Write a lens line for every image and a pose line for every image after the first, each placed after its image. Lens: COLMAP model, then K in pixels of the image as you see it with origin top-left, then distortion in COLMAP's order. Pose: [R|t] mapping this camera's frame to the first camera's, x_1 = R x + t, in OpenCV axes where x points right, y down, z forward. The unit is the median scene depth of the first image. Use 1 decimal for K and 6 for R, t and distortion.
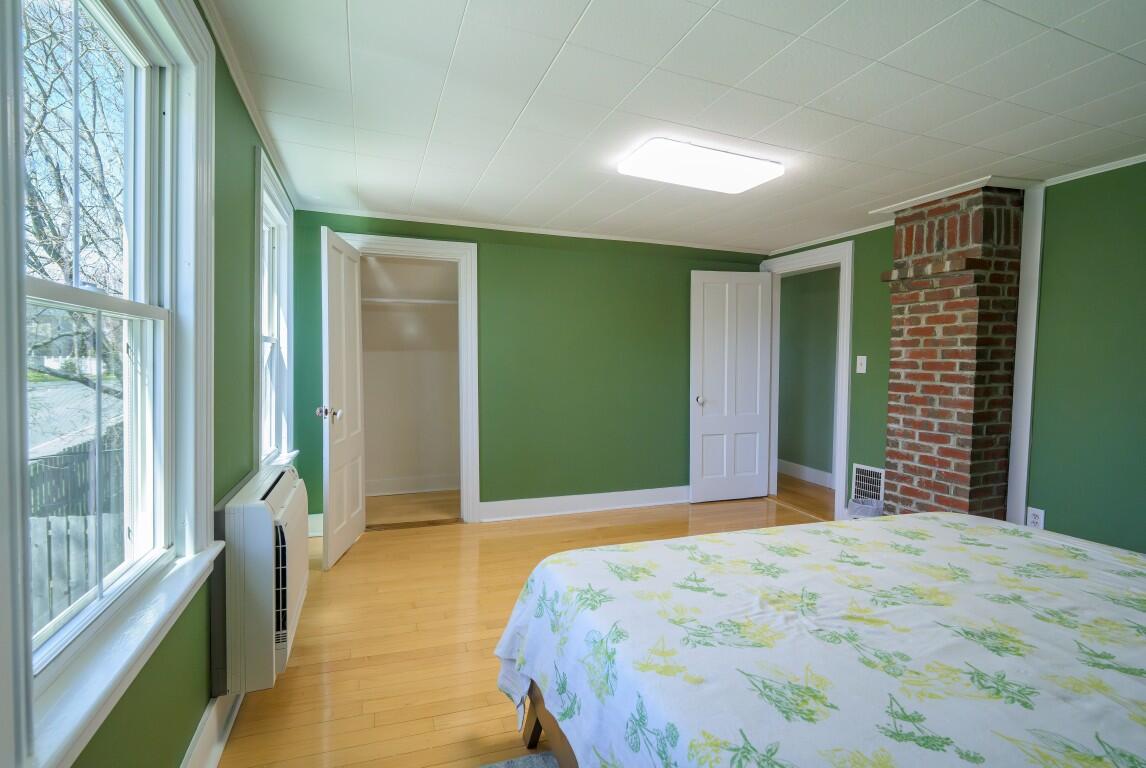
lens RADIAL K [[533.2, 0, 574.4], [0, 533.2, 379.8], [0, 0, 1]] dist [-0.011513, -0.000350]
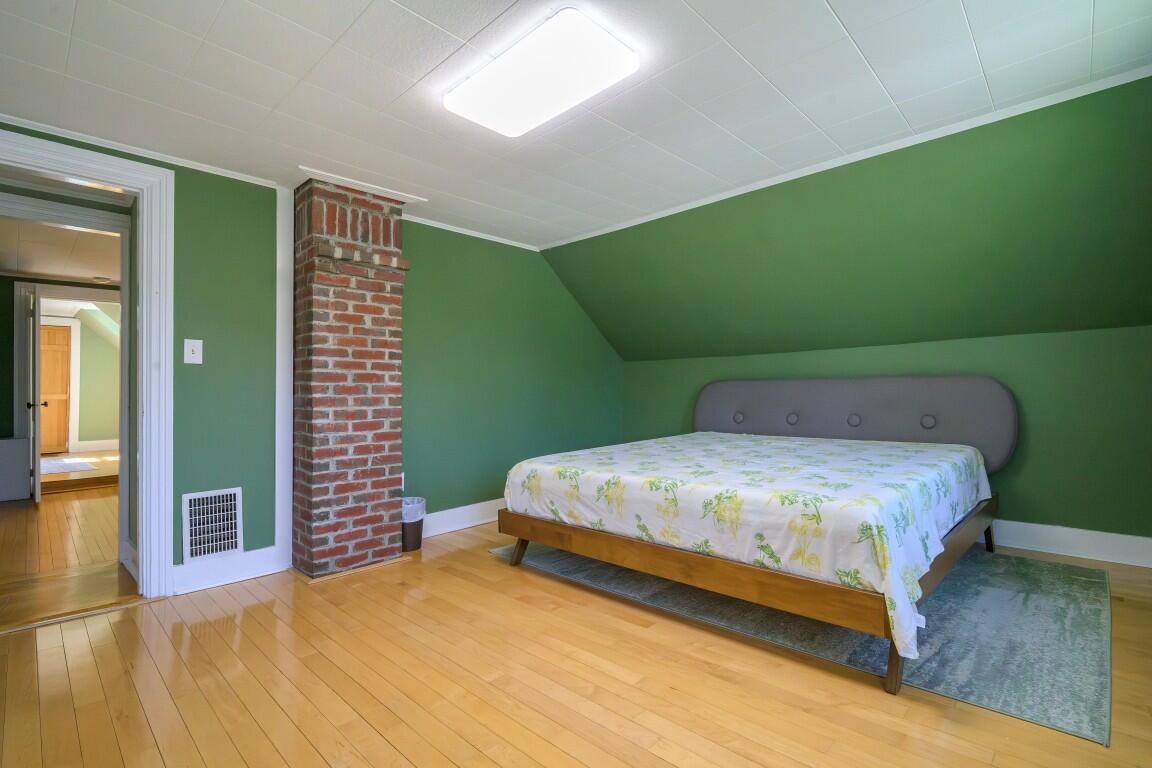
lens RADIAL K [[536.0, 0, 572.4], [0, 536.0, 380.5], [0, 0, 1]] dist [-0.011513, -0.000350]
pose [[-0.428708, 0.011666, 0.903368, -0.404608], [0.039193, 0.999215, 0.005696, 0.032463], [-0.902593, 0.037848, -0.428829, 1.068796]]
